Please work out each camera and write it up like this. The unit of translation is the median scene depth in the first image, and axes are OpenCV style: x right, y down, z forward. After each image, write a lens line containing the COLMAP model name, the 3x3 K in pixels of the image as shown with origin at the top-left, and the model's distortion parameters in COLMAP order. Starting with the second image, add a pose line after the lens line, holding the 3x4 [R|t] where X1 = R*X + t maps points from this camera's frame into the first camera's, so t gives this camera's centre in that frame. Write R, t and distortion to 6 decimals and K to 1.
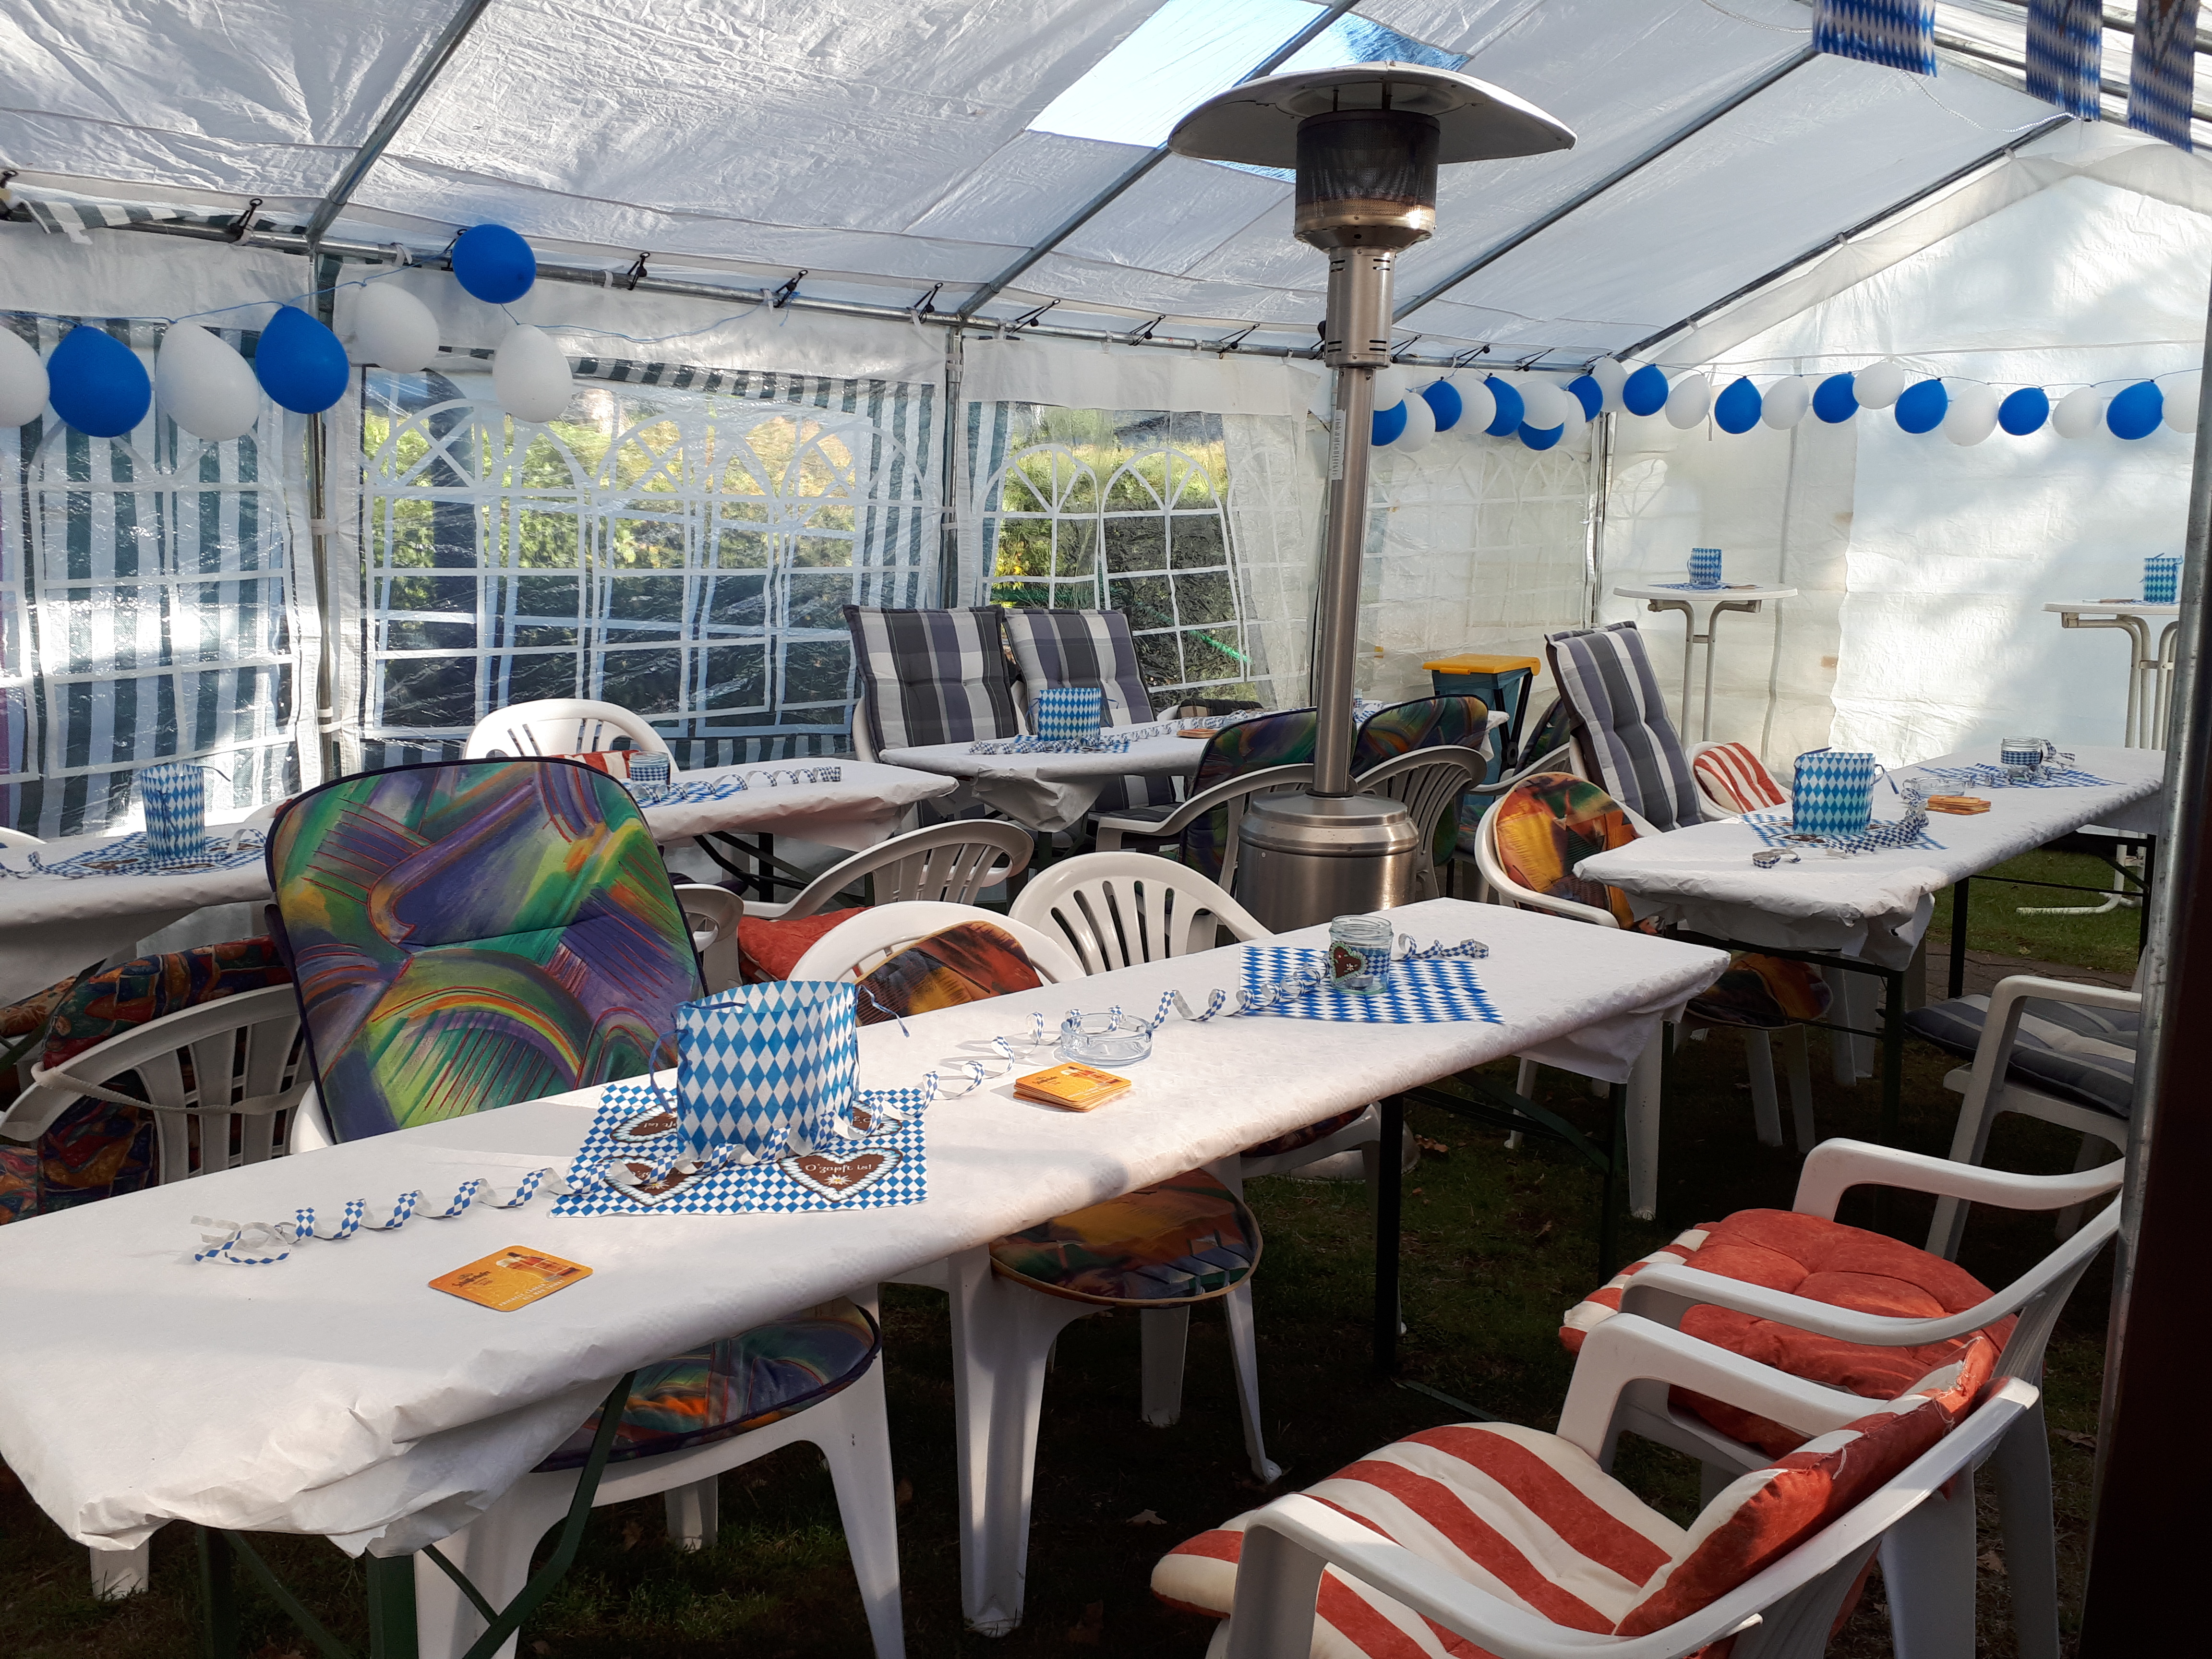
lens RADIAL K [[1794.5, 0, 1107.0], [0, 1794.5, 811.0], [0, 0, 1]] dist [0.024079, -0.031717]
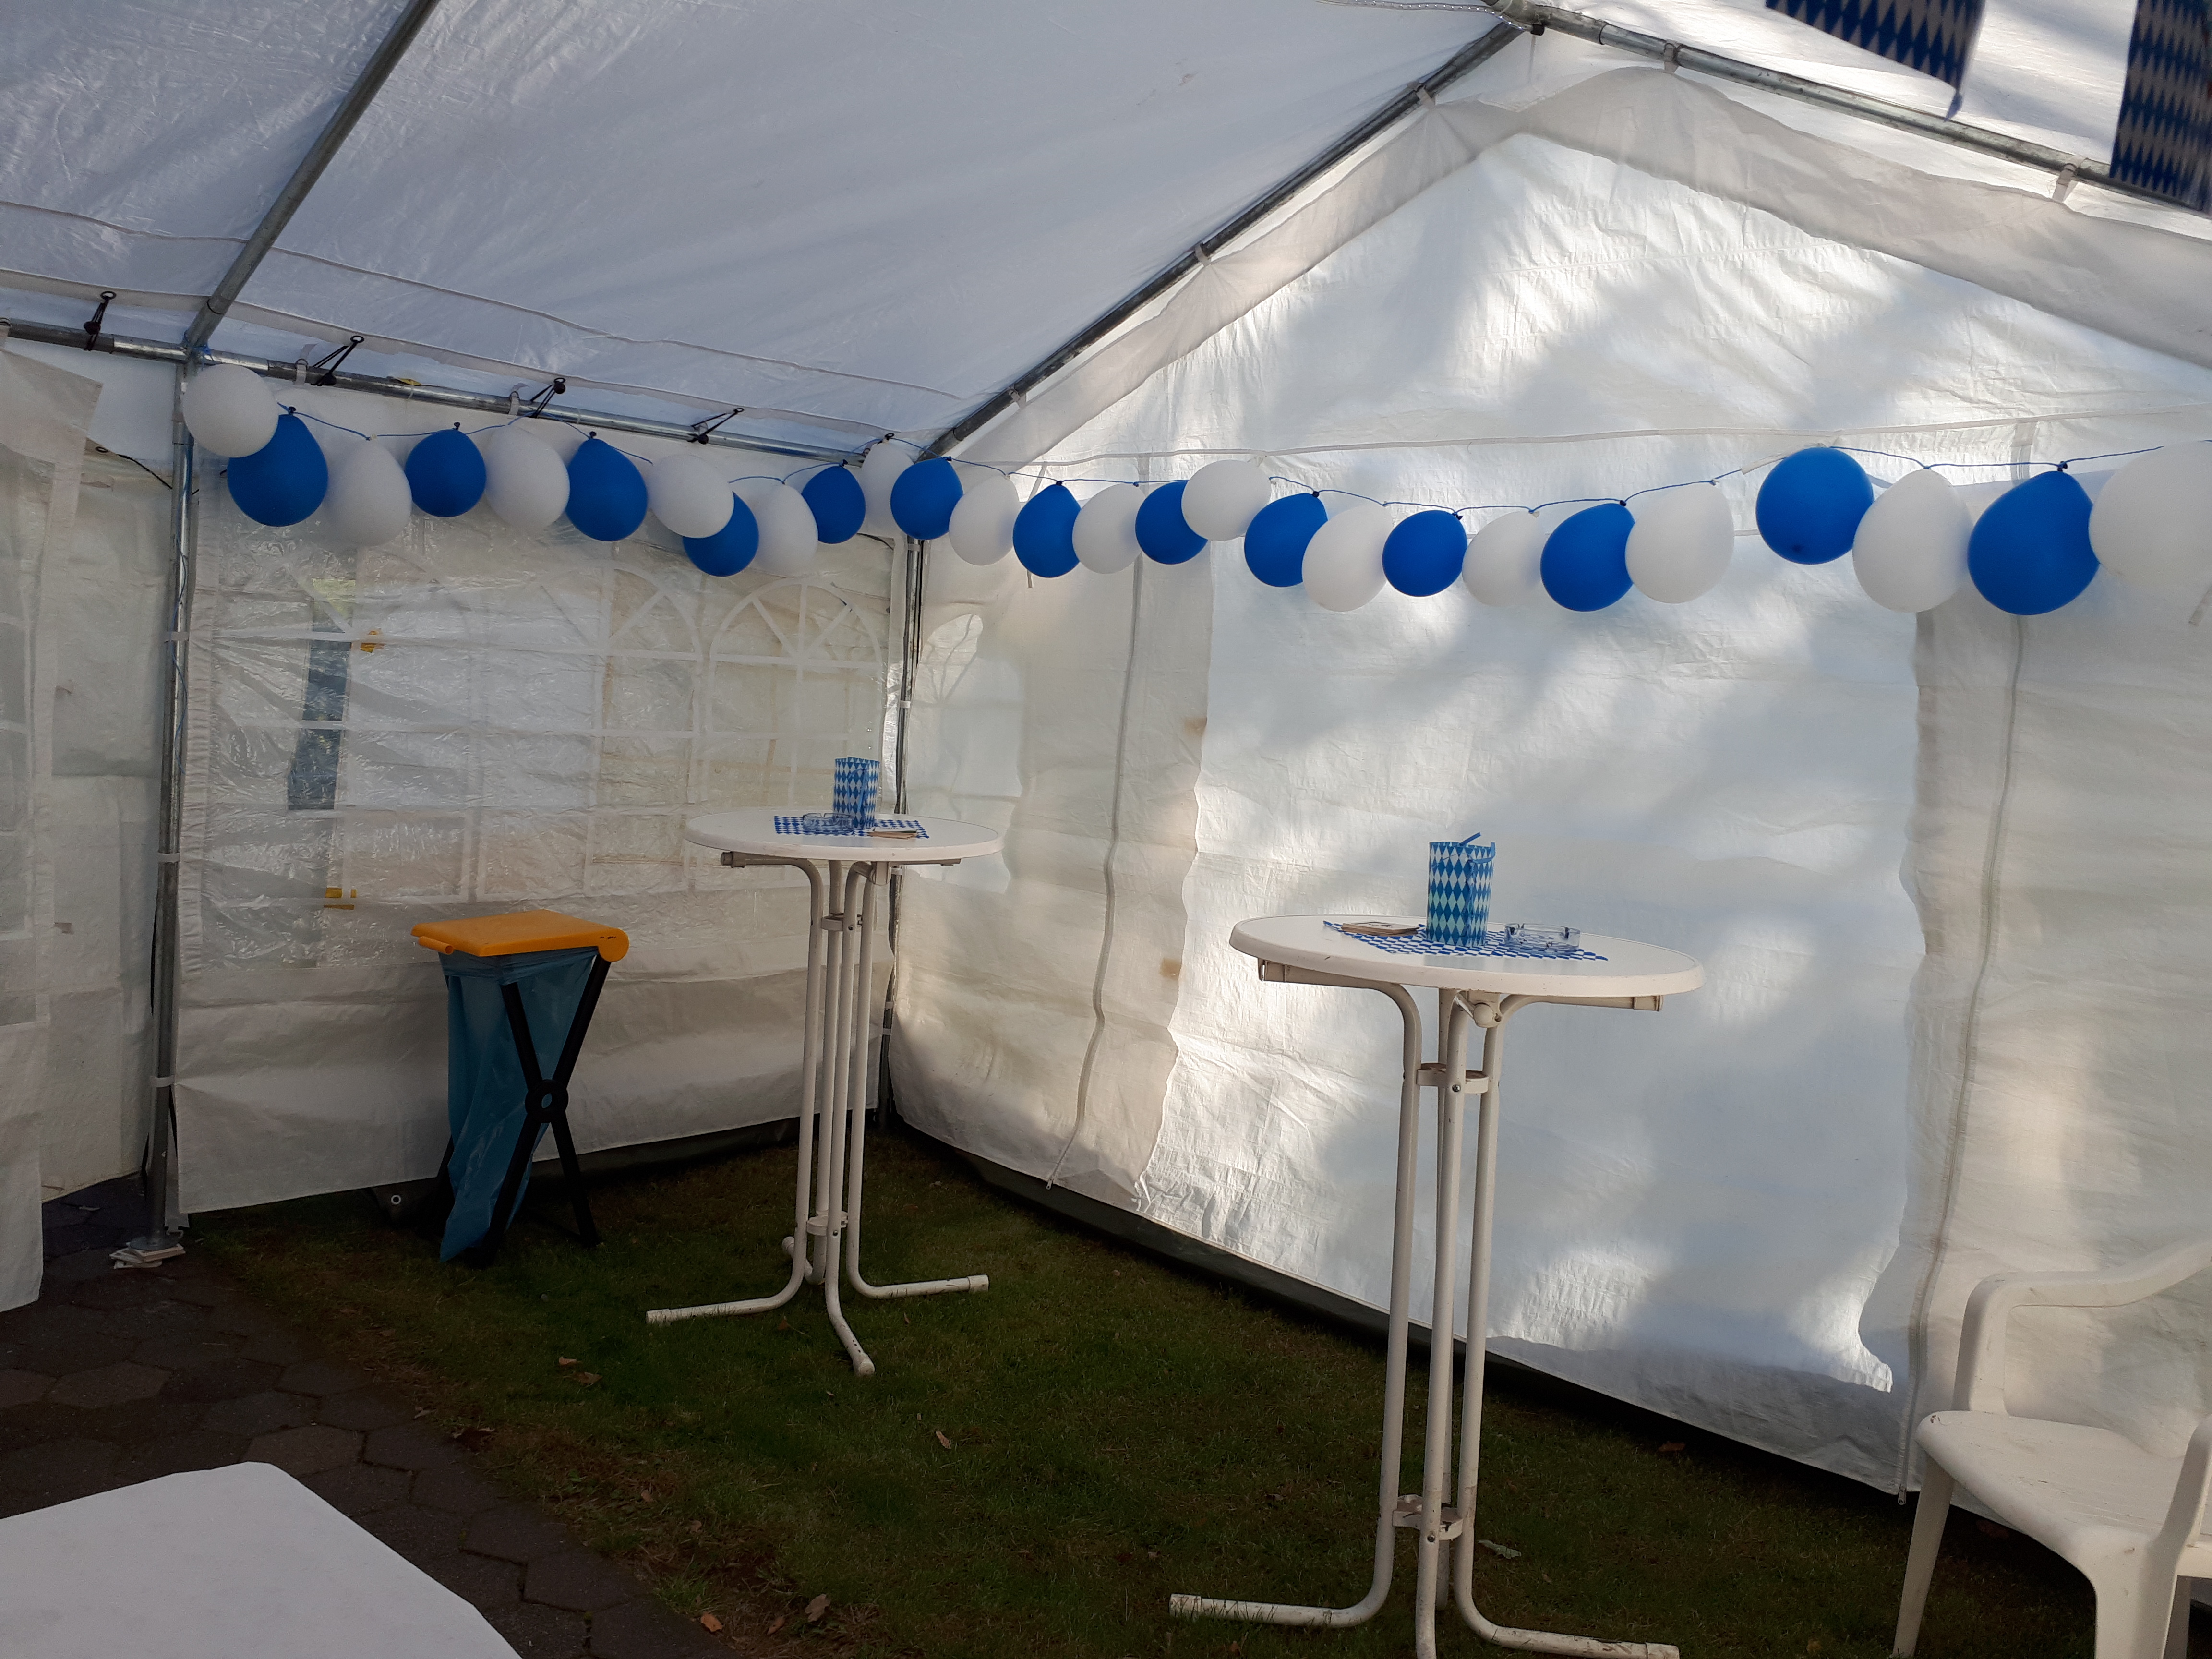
lens RADIAL K [[1794.5, 0, 1109.2], [0, 1794.5, 850.4], [0, 0, 1]] dist [0.024079, -0.031717]
pose [[0.996847, 0.072024, 0.033288, 0.370679], [-0.069103, 0.994245, -0.081859, -0.074645], [-0.038992, 0.079301, 0.996088, 0.431554]]
